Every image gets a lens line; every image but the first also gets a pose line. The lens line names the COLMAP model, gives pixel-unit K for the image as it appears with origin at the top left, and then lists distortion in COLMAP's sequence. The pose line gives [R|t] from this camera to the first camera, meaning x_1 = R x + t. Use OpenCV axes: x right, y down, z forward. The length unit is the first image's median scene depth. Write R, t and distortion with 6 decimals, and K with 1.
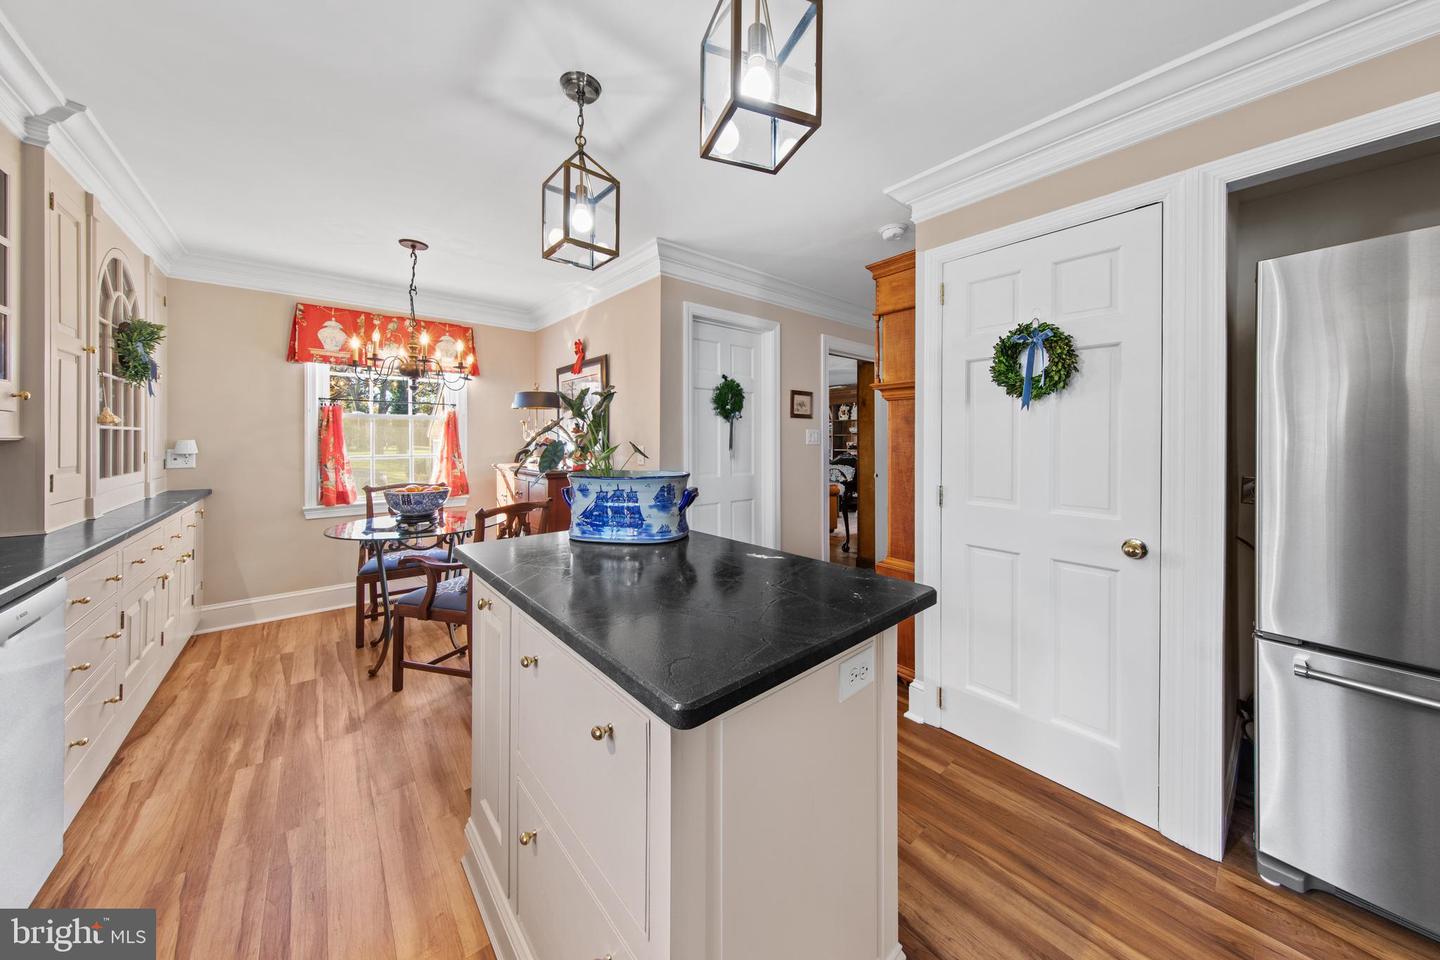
lens RADIAL K [[472.0, 0, 716.2], [0, 472.0, 434.2], [0, 0, 1]] dist [0.000595, 0.000019]
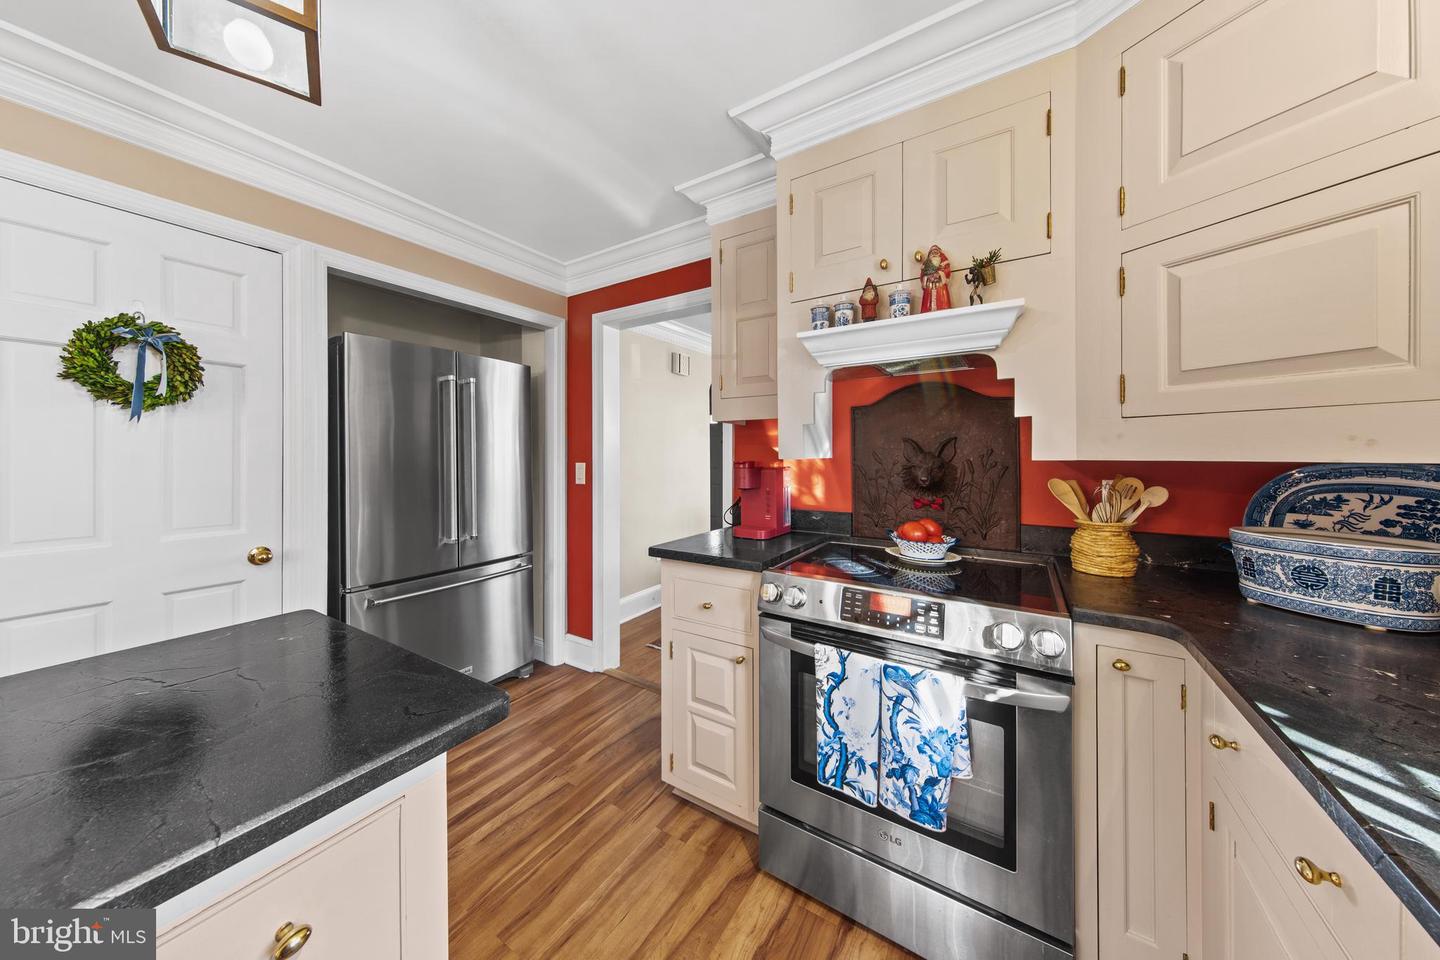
lens RADIAL K [[465.2, 0, 715.0], [0, 465.2, 458.1], [0, 0, 1]] dist [-0.000338, 0.000004]
pose [[-0.298751, -0.008820, 0.954290, -0.423406], [-0.010246, 0.999929, 0.006034, -0.002896], [-0.954276, -0.007975, -0.298820, 0.281744]]
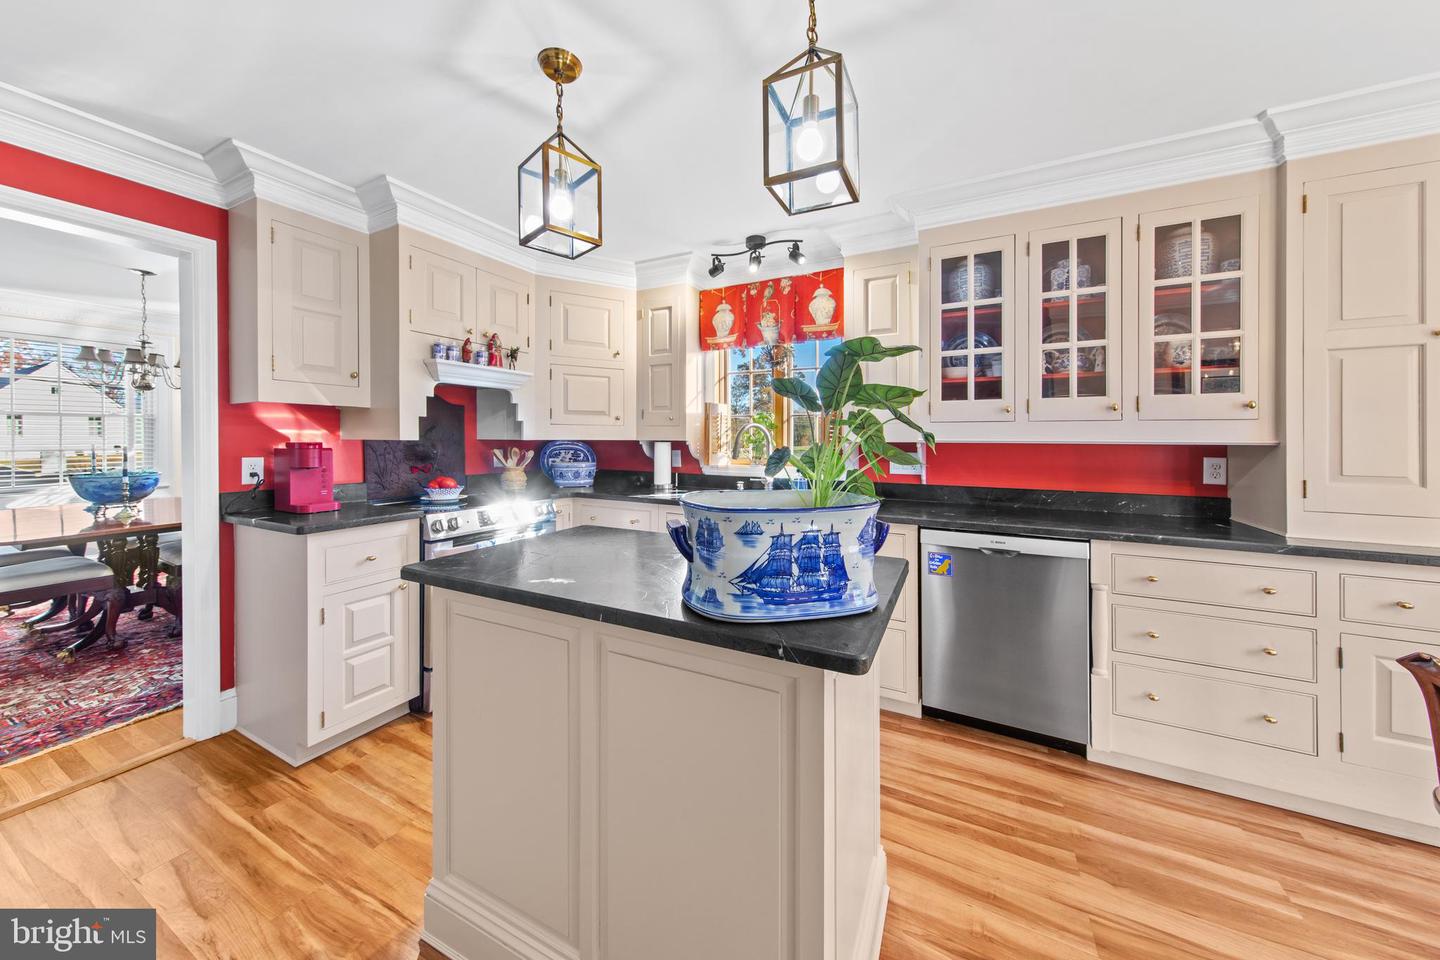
lens RADIAL K [[493.2, 0, 719.9], [0, 493.2, 442.1], [0, 0, 1]] dist [-0.000100, -0.000030]
pose [[-0.920499, -0.003679, -0.390728, 0.131112], [-0.003005, 0.999993, -0.002336, 0.008866], [0.390734, -0.000976, -0.920503, 1.450573]]
